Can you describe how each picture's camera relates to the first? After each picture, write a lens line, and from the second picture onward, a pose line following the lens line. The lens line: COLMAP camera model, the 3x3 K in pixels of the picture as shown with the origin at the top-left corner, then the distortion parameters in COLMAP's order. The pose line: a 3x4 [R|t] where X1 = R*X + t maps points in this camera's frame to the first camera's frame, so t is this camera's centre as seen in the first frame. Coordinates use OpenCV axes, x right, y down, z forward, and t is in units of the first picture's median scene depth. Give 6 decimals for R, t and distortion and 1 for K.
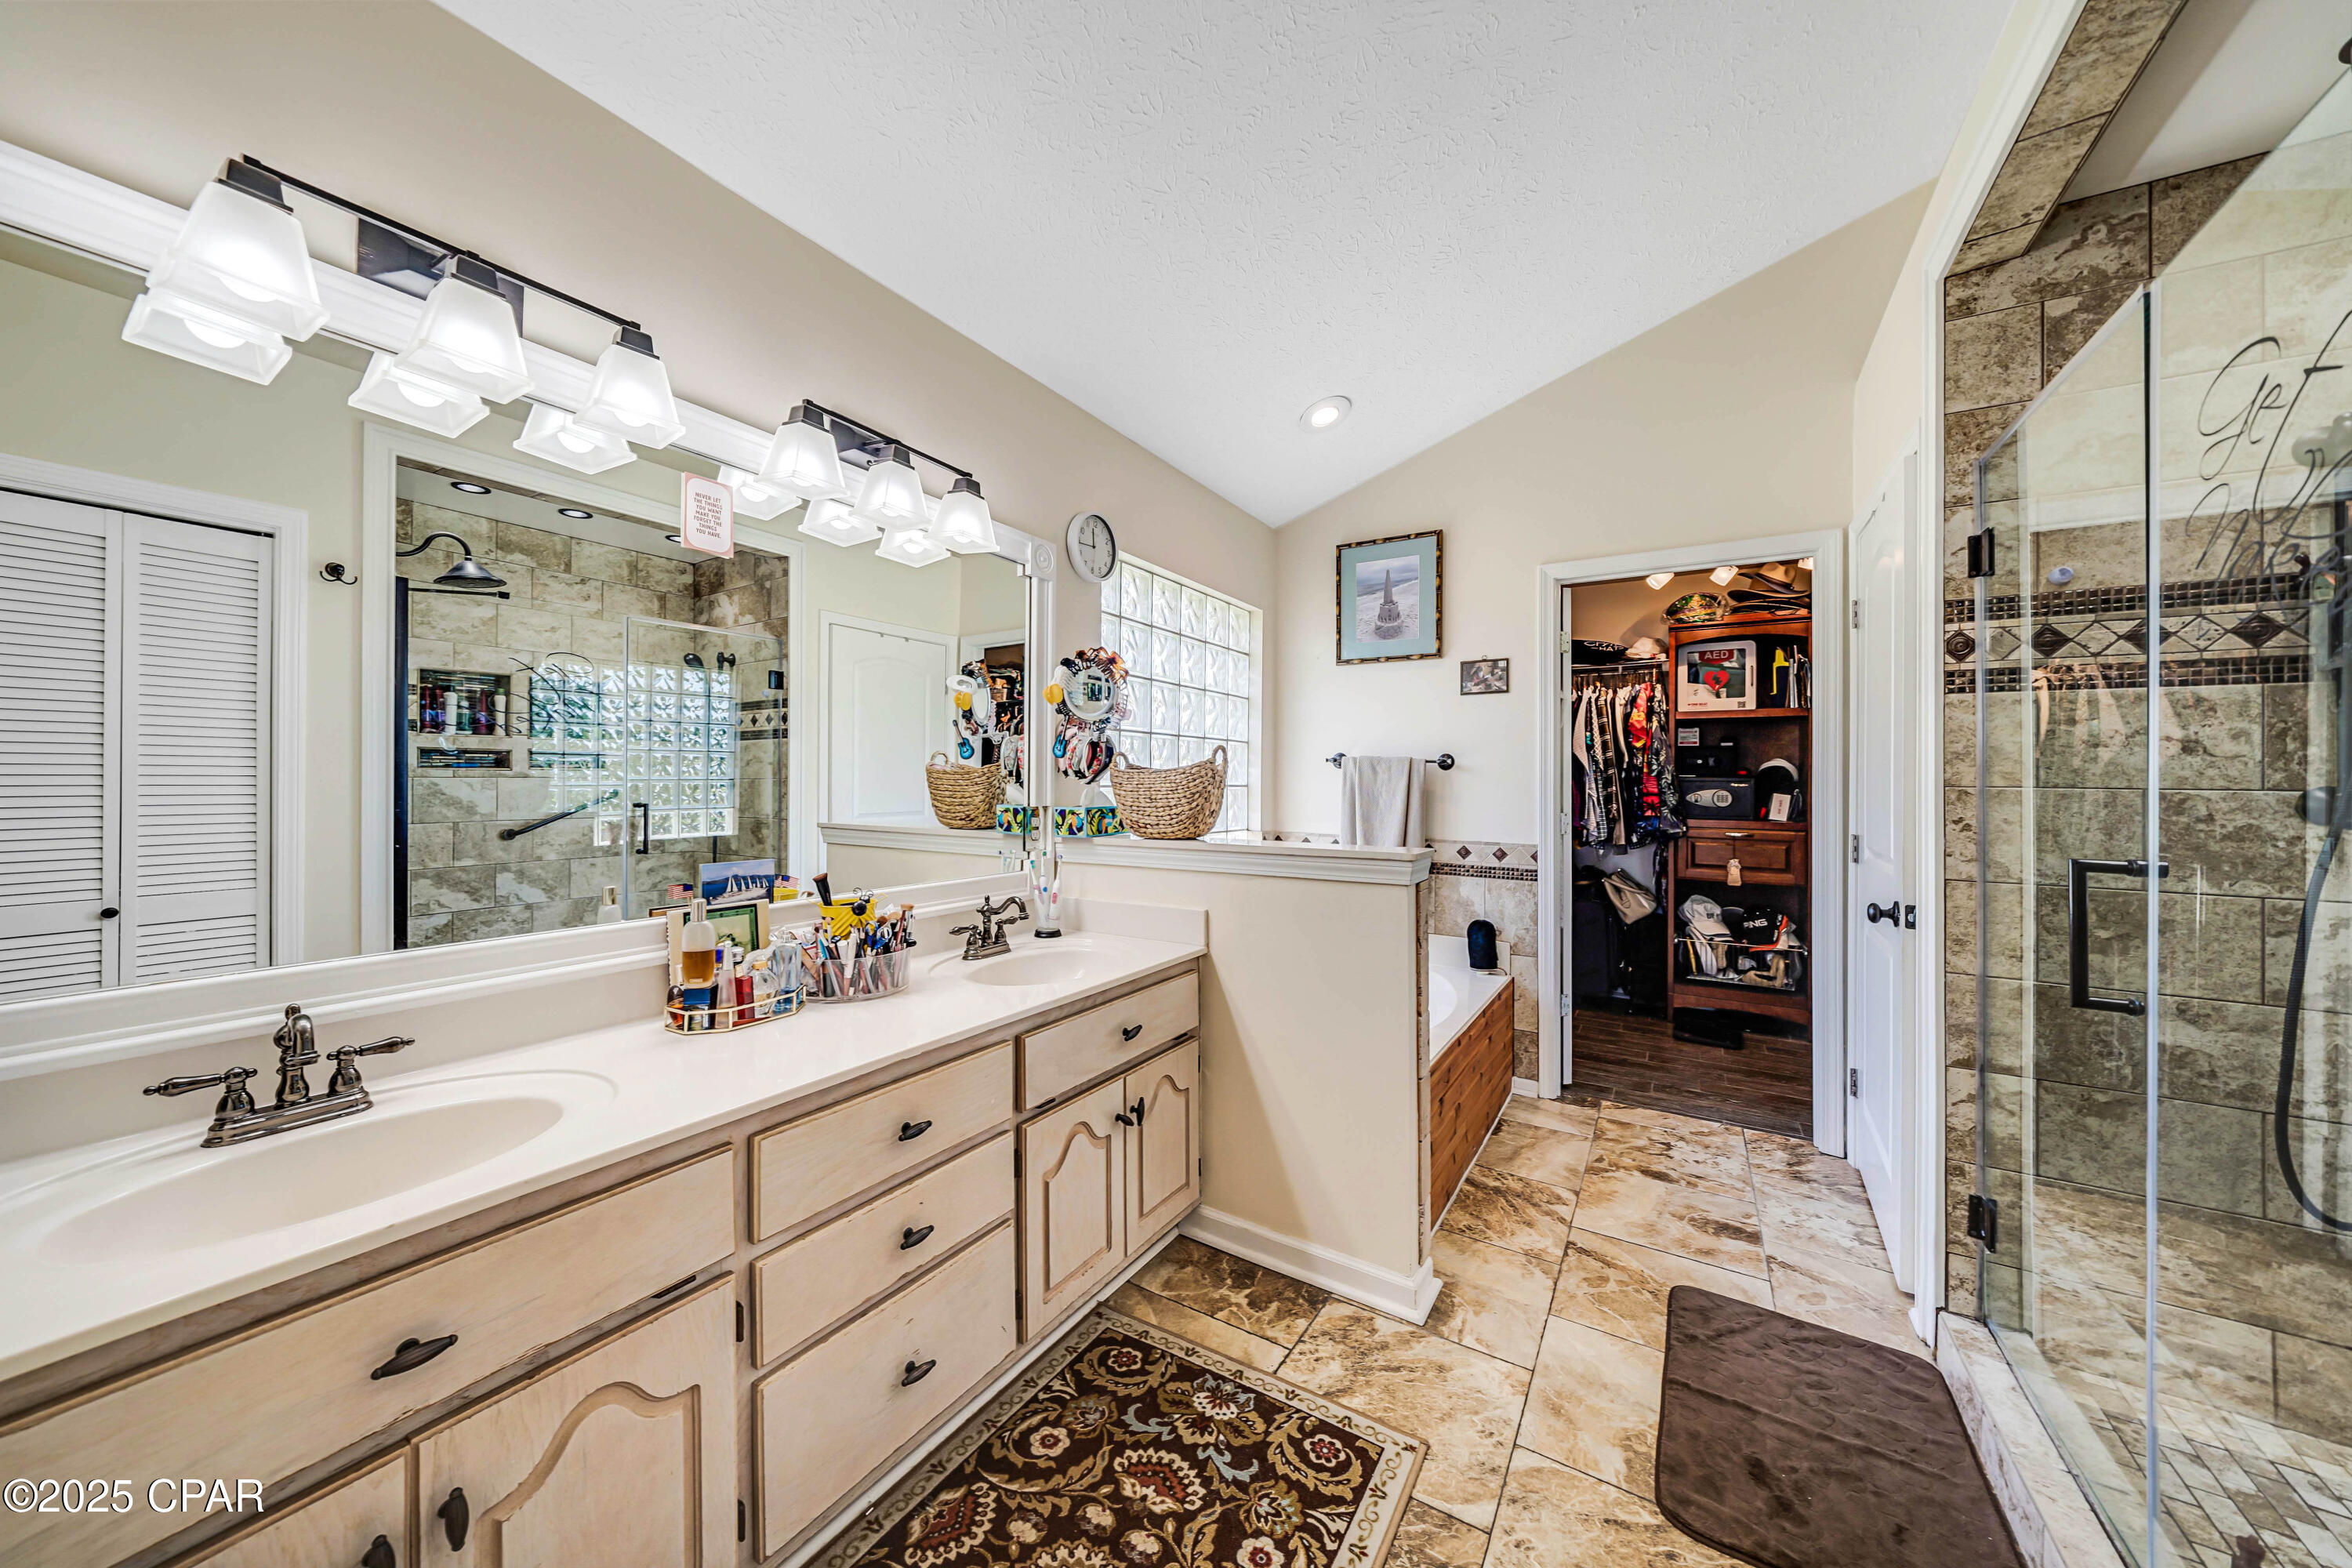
lens RADIAL K [[807.8, 0, 1163.5], [0, 807.8, 766.3], [0, 0, 1]] dist [-0.004743, 0.000113]
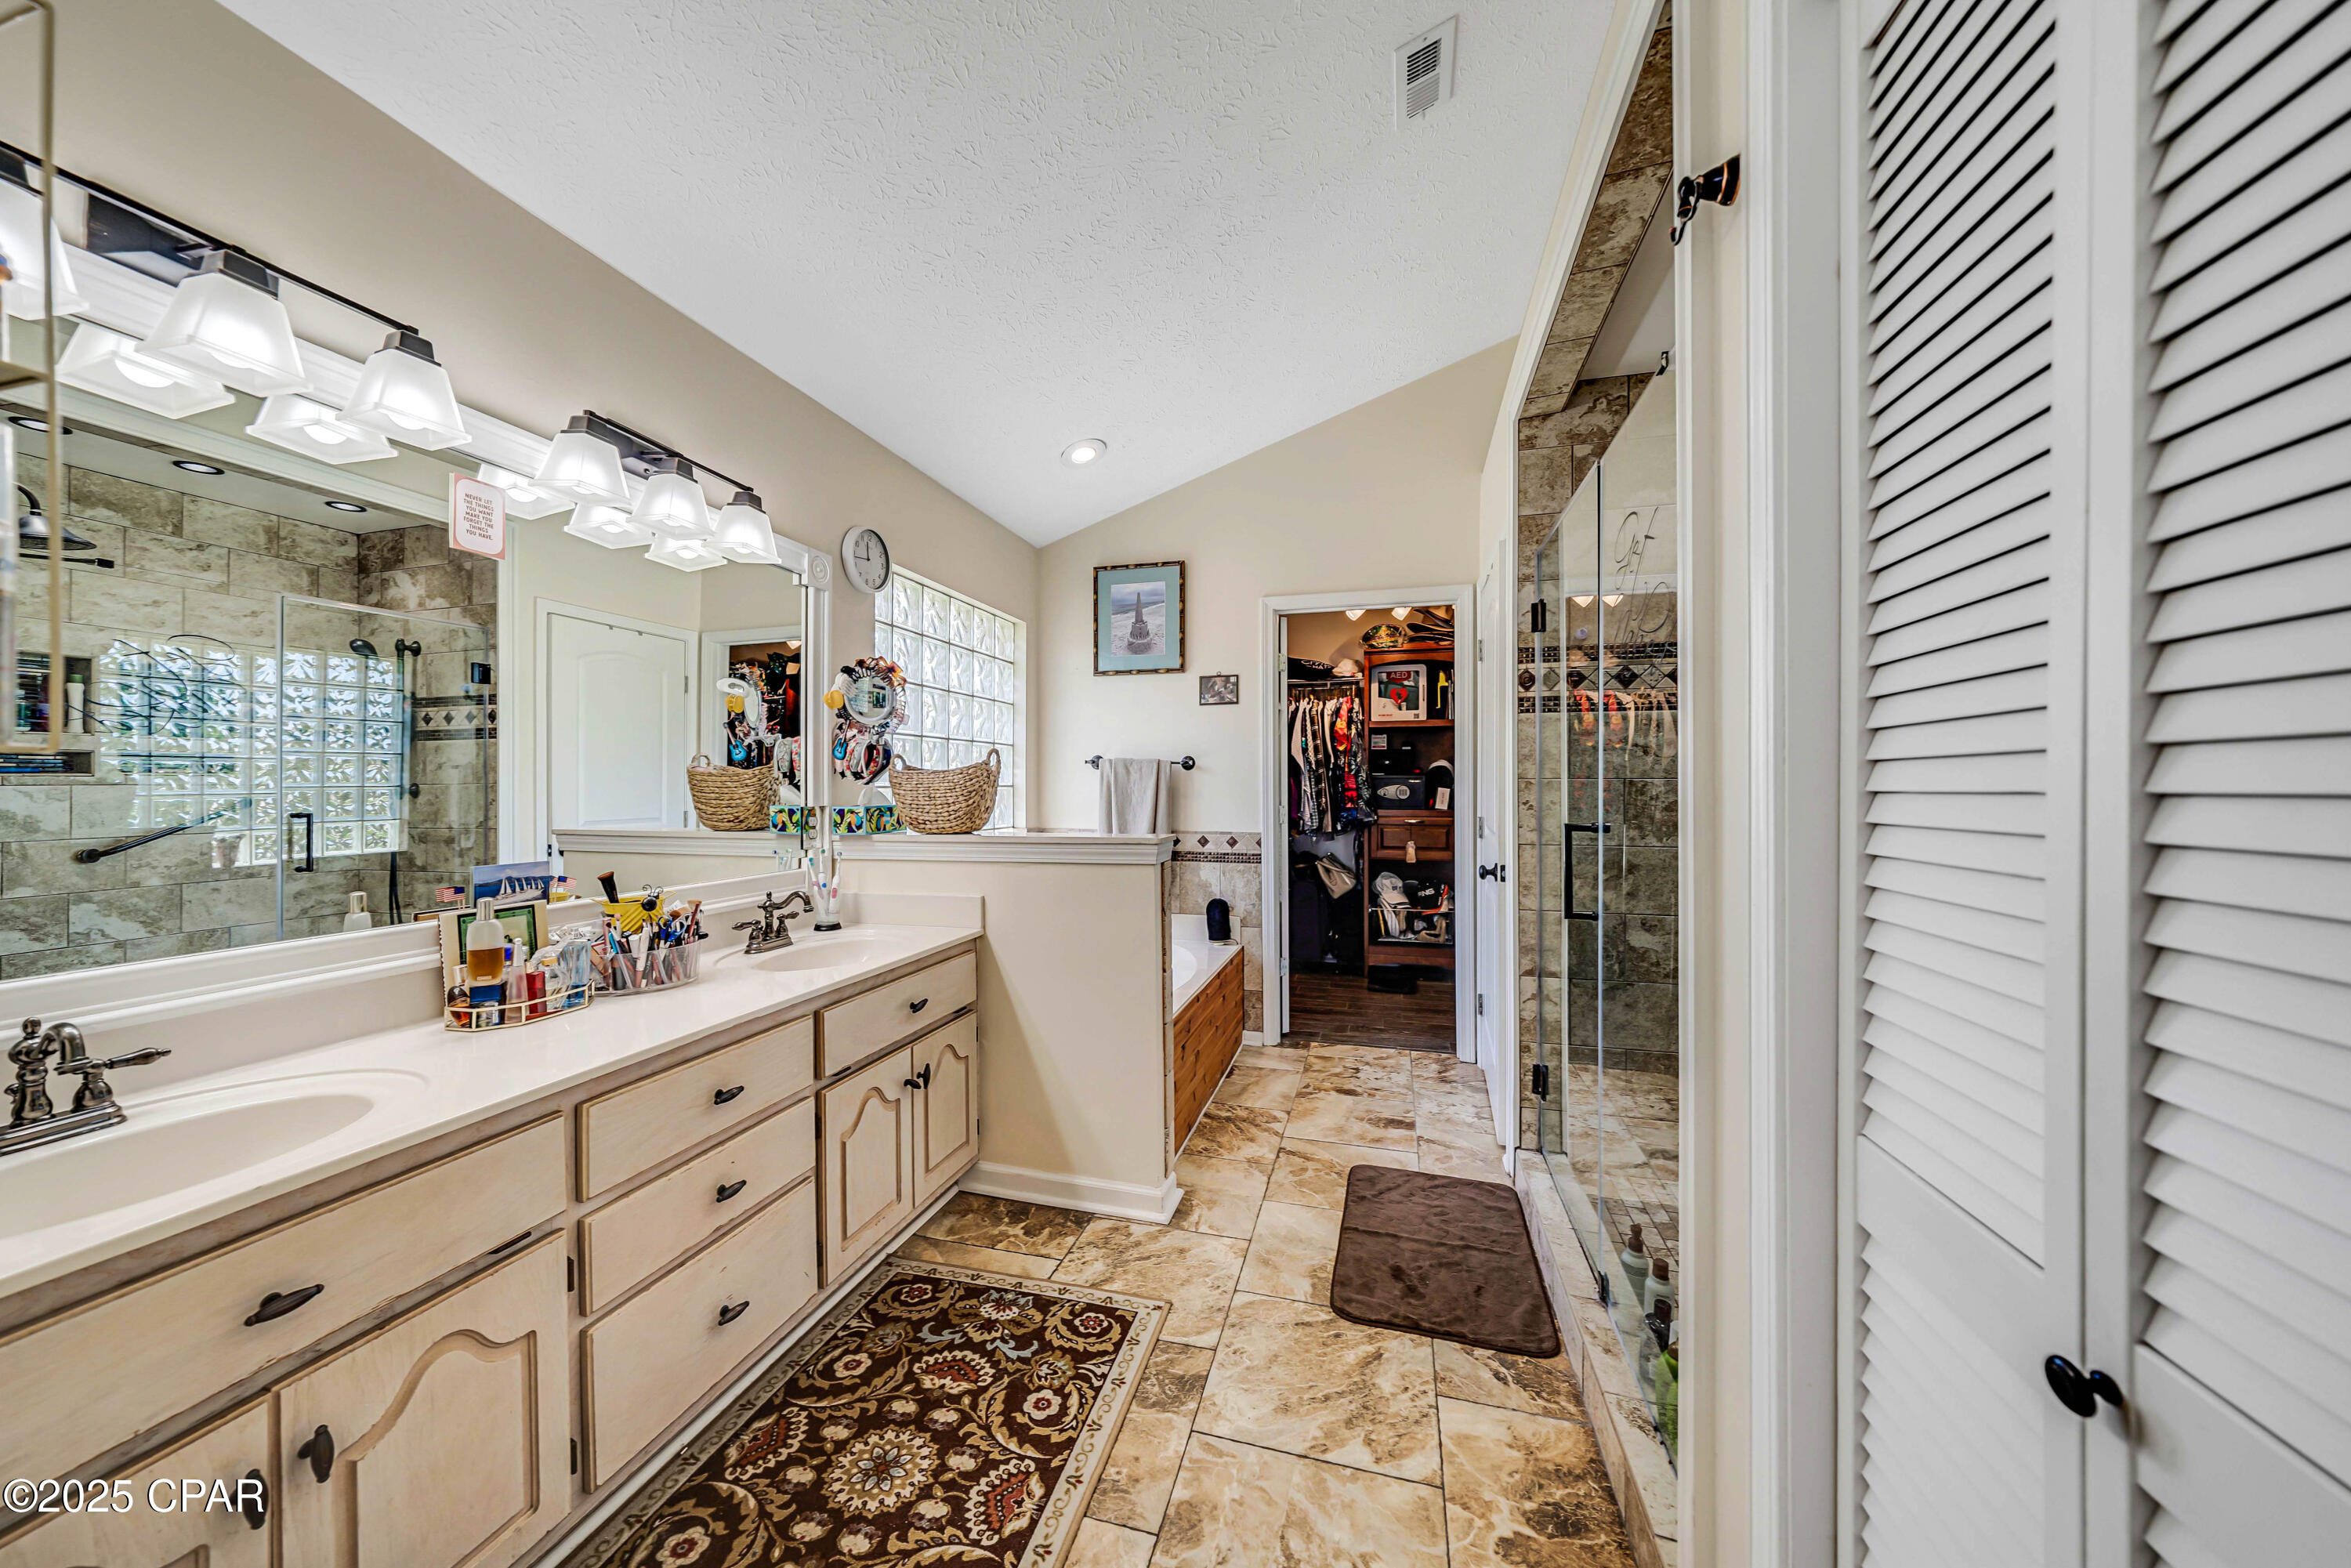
lens RADIAL K [[807.4, 0, 1158.8], [0, 807.4, 777.0], [0, 0, 1]] dist [-0.004743, 0.000113]
pose [[0.957210, -0.007217, 0.289304, -0.045377], [0.004207, 0.999930, 0.011026, 0.002737], [-0.289363, -0.009337, 0.957174, -0.177455]]
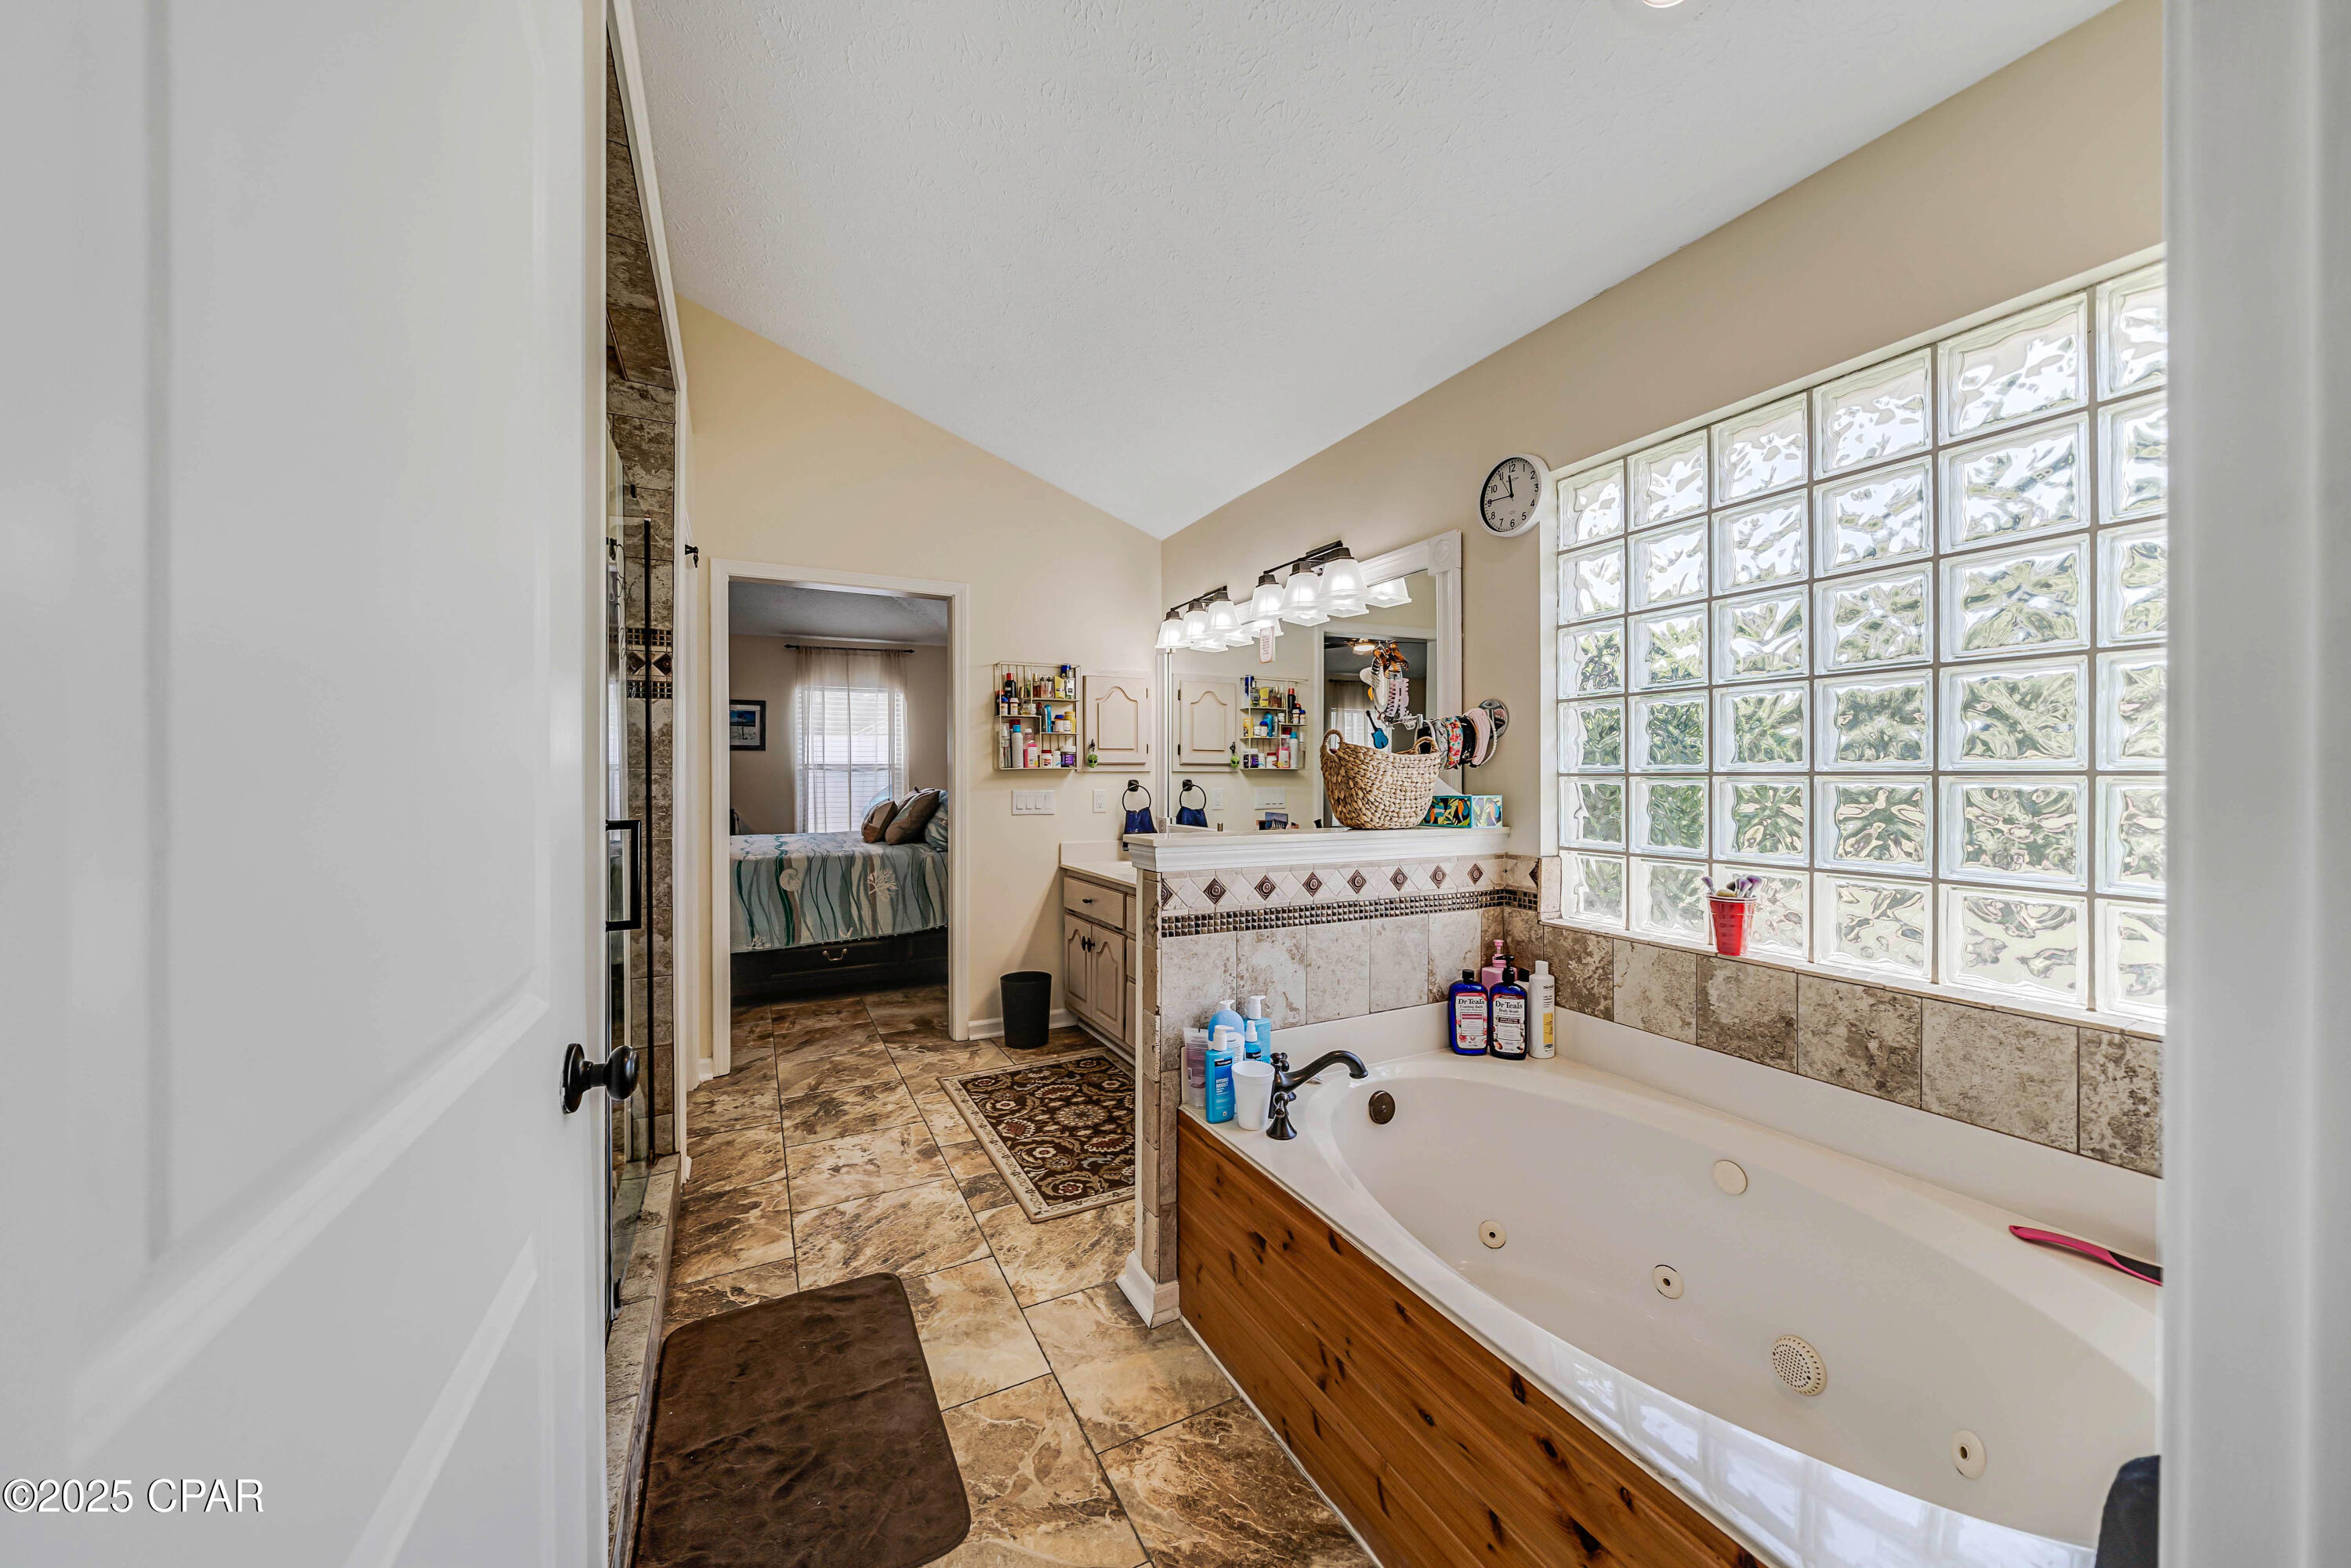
lens RADIAL K [[807.4, 0, 1157.3], [0, 807.4, 775.8], [0, 0, 1]] dist [-0.004743, 0.000113]
pose [[-0.505426, -0.009560, -0.862817, 1.331977], [0.015343, 0.999681, -0.020064, 0.057982], [0.862733, -0.023379, -0.505118, 1.752728]]
